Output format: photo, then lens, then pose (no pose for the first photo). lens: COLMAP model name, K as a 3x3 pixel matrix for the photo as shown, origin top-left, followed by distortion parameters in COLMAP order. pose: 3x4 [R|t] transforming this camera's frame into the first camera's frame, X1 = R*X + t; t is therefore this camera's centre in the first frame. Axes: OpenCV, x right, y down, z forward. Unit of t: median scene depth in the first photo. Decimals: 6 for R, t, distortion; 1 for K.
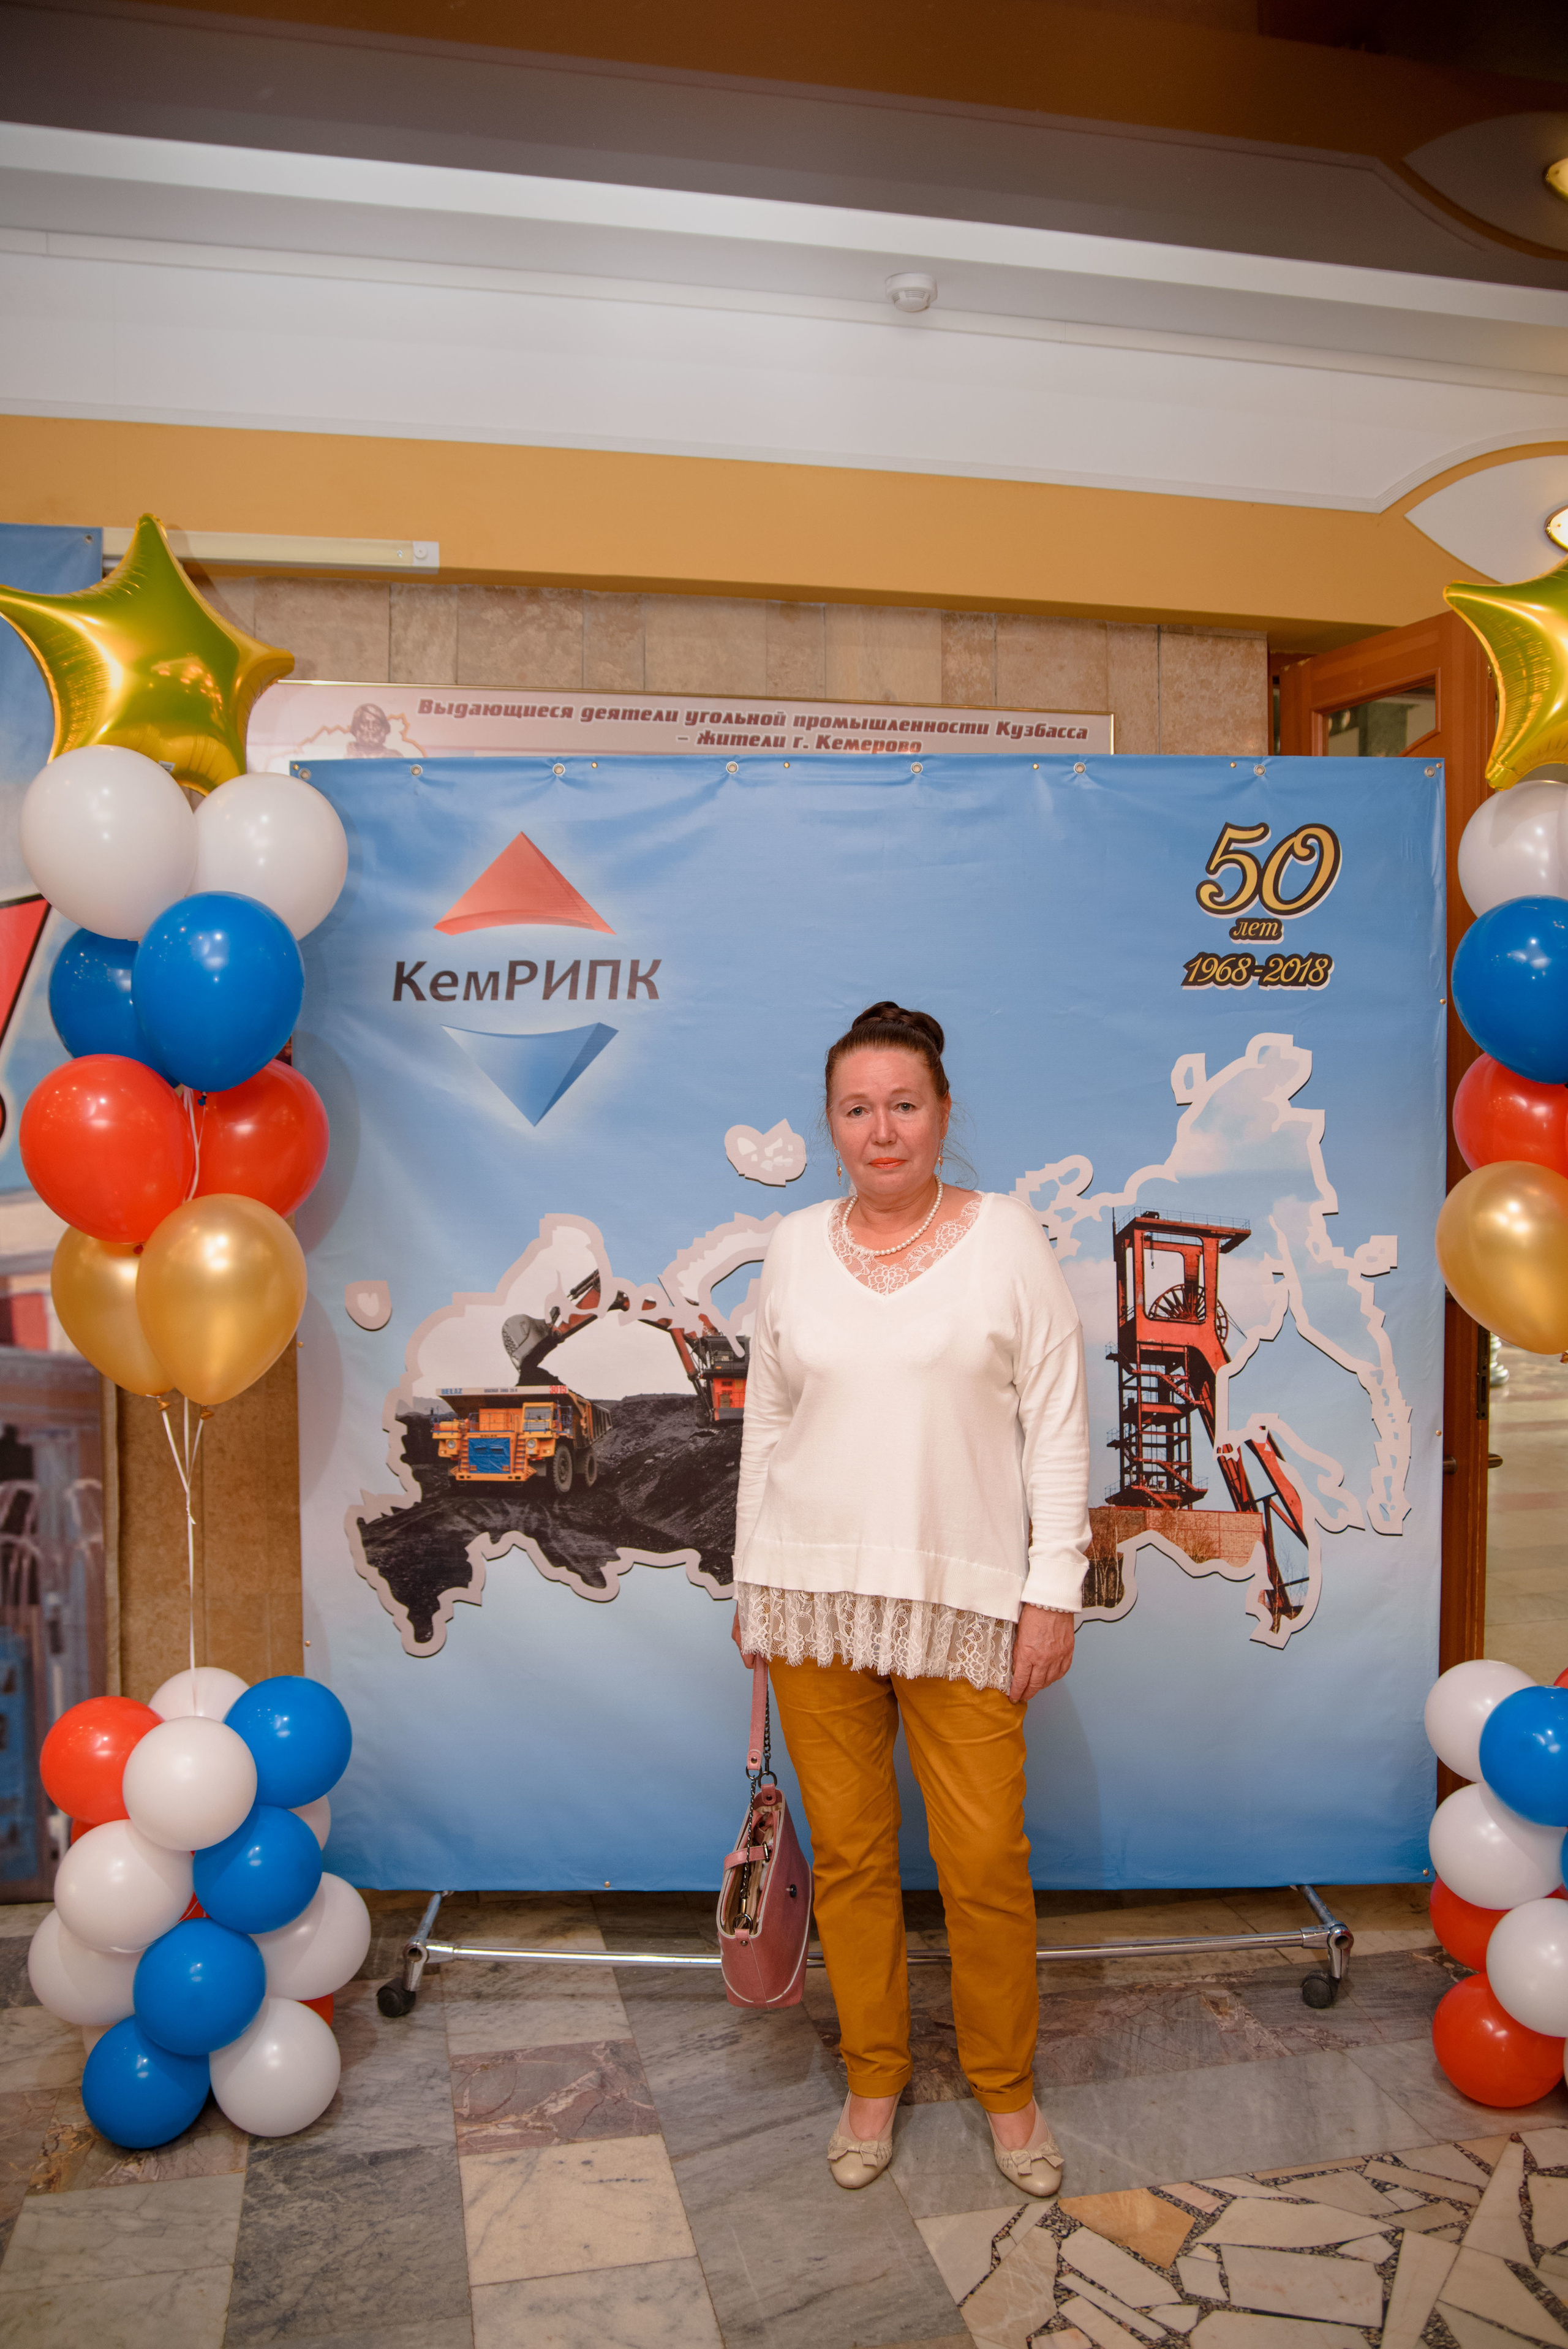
lens RADIAL K [[1905.6, 0, 812.9], [0, 1905.6, 1166.9], [0, 0, 1]] dist [-0.128032, 0.124118]
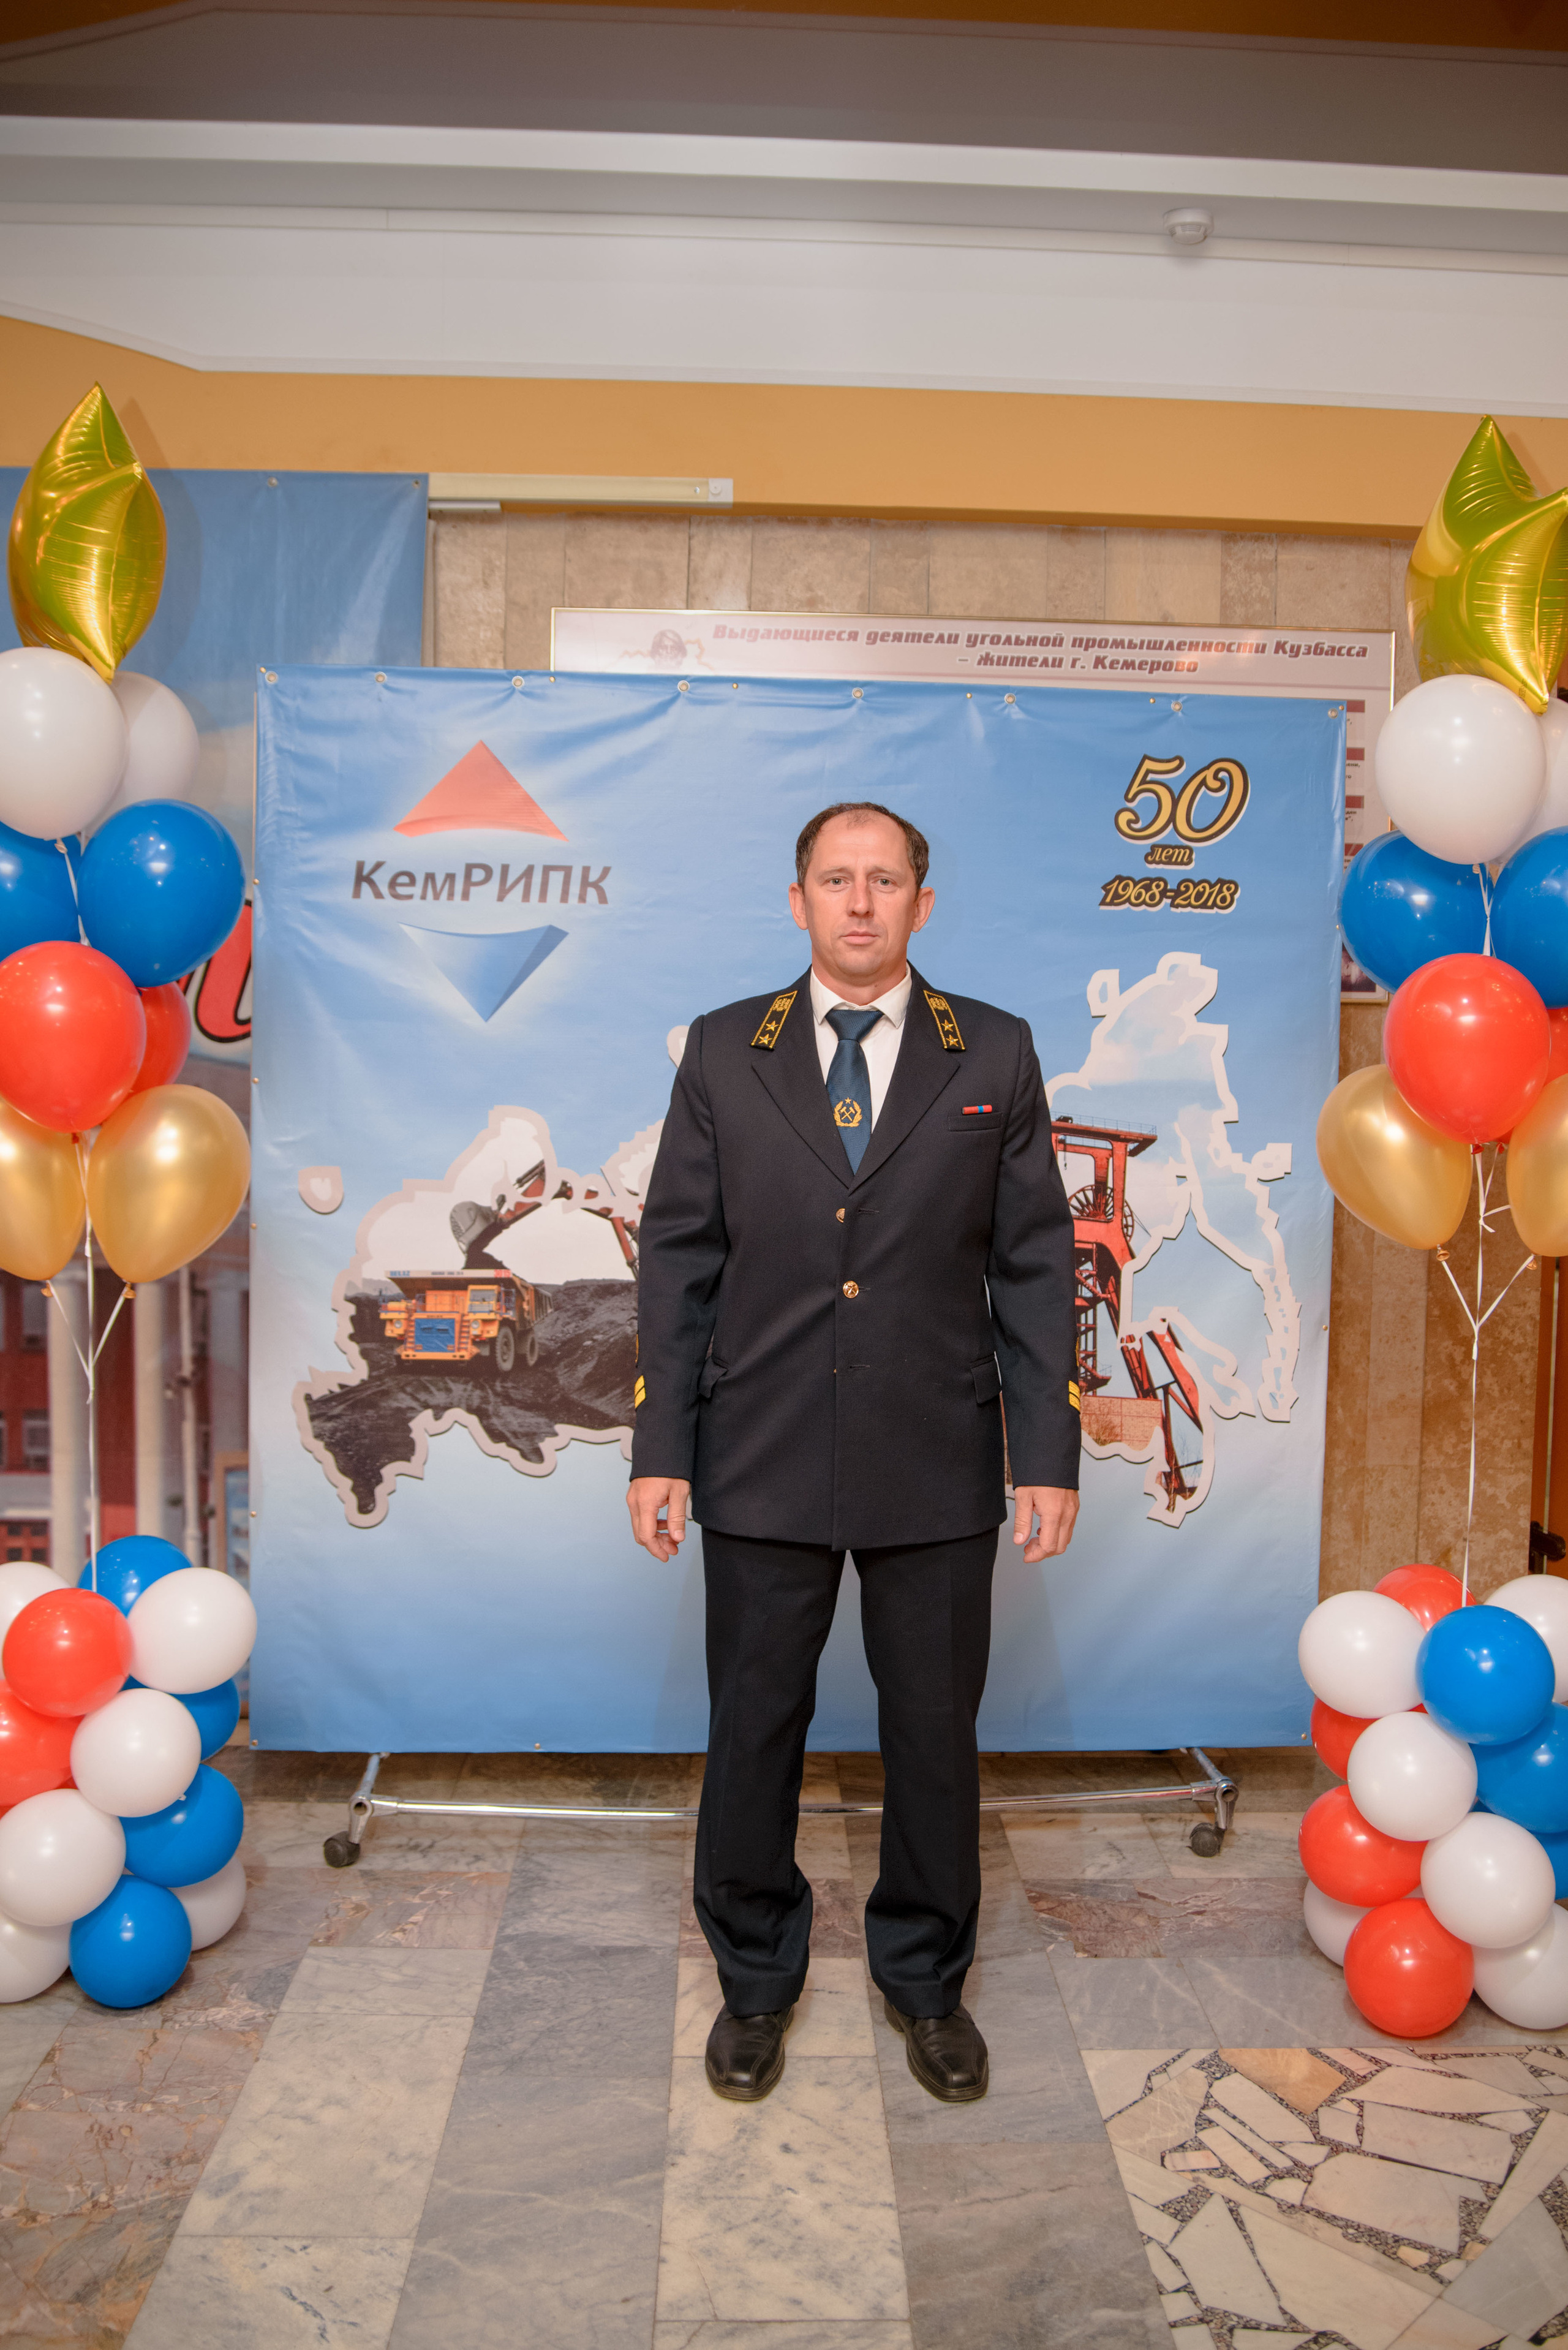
lens RADIAL K [[2031.2, 0, 834.1], [0, 2031.2, 1070.6], [0, 0, 1]] dist [-0.127806, 0.125180]
pose [[0.983104, 0.028086, -0.180878, 0.094045], [-0.028219, 0.999600, 0.001837, -0.000393], [0.180857, 0.003298, 0.983504, -0.144839]]
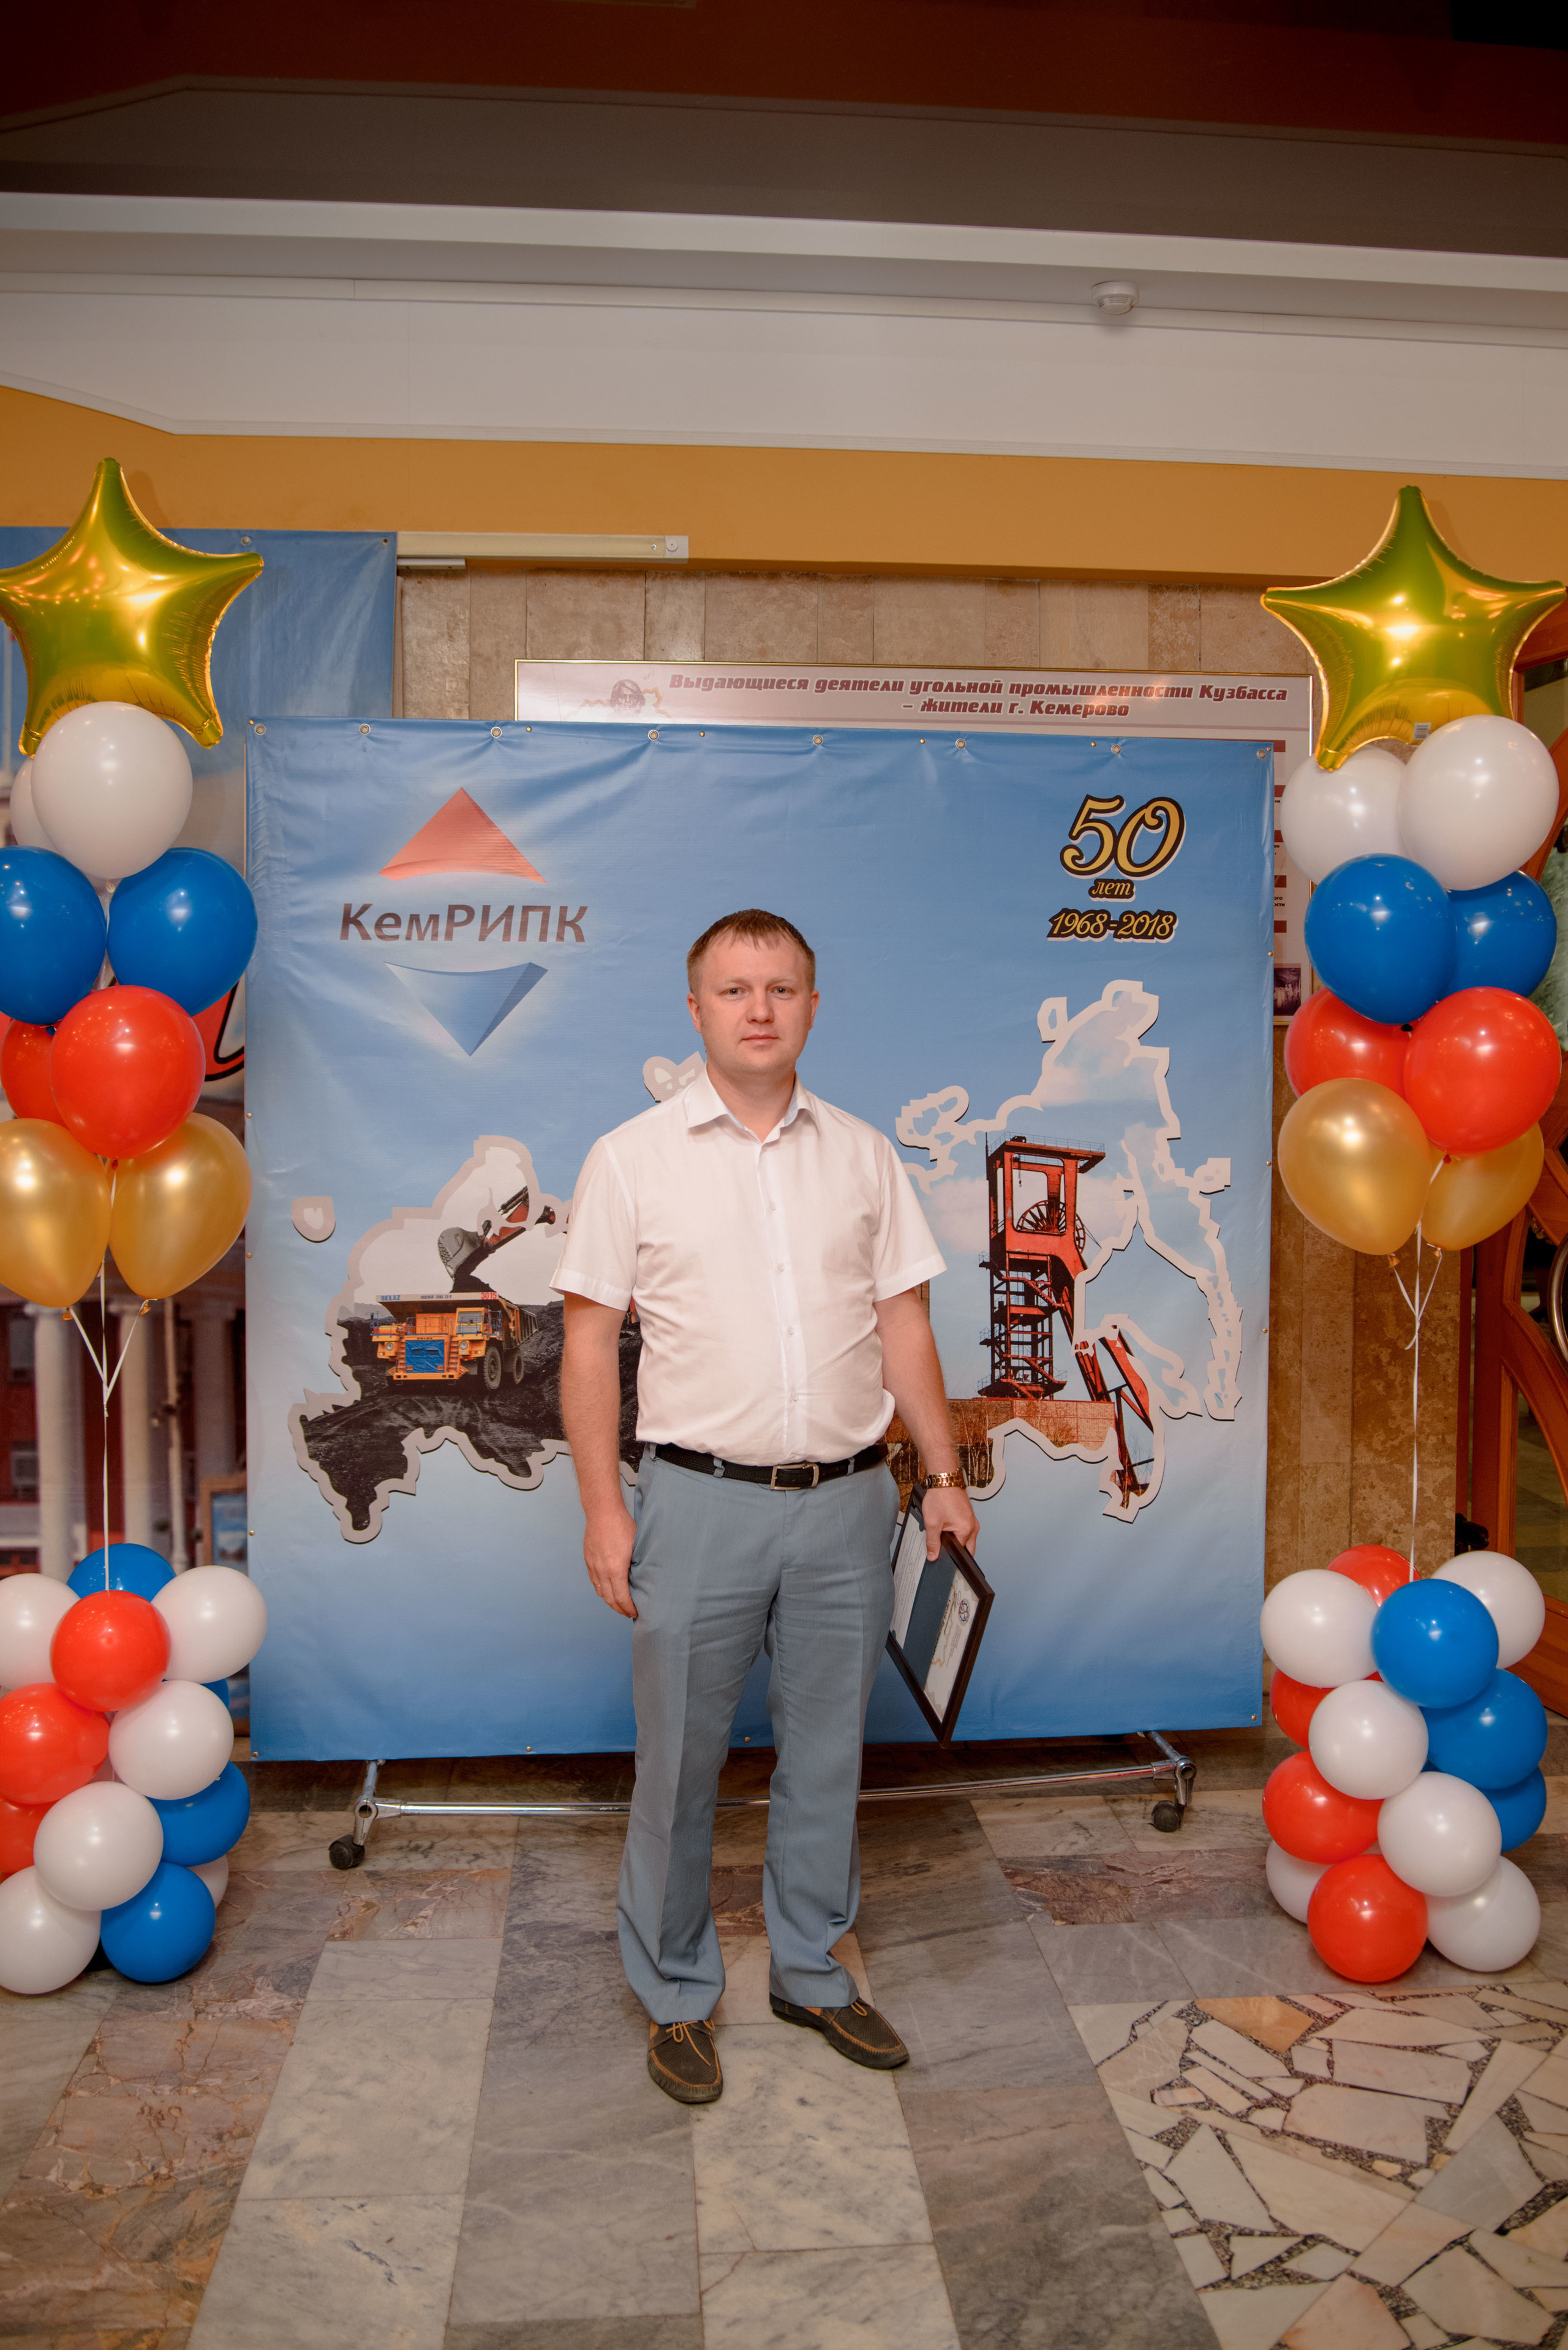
lens RADIAL K [[2032.1, 0, 832.3], [0, 2032.1, 1072.7], [0, 0, 1]] dist [-0.130119, 0.129544]
pose [[0.991451, 0.008795, -0.130180, 0.057925], [-0.010924, 0.999818, -0.015653, 0.006983], [0.130018, 0.016941, 0.991367, -0.225492]]
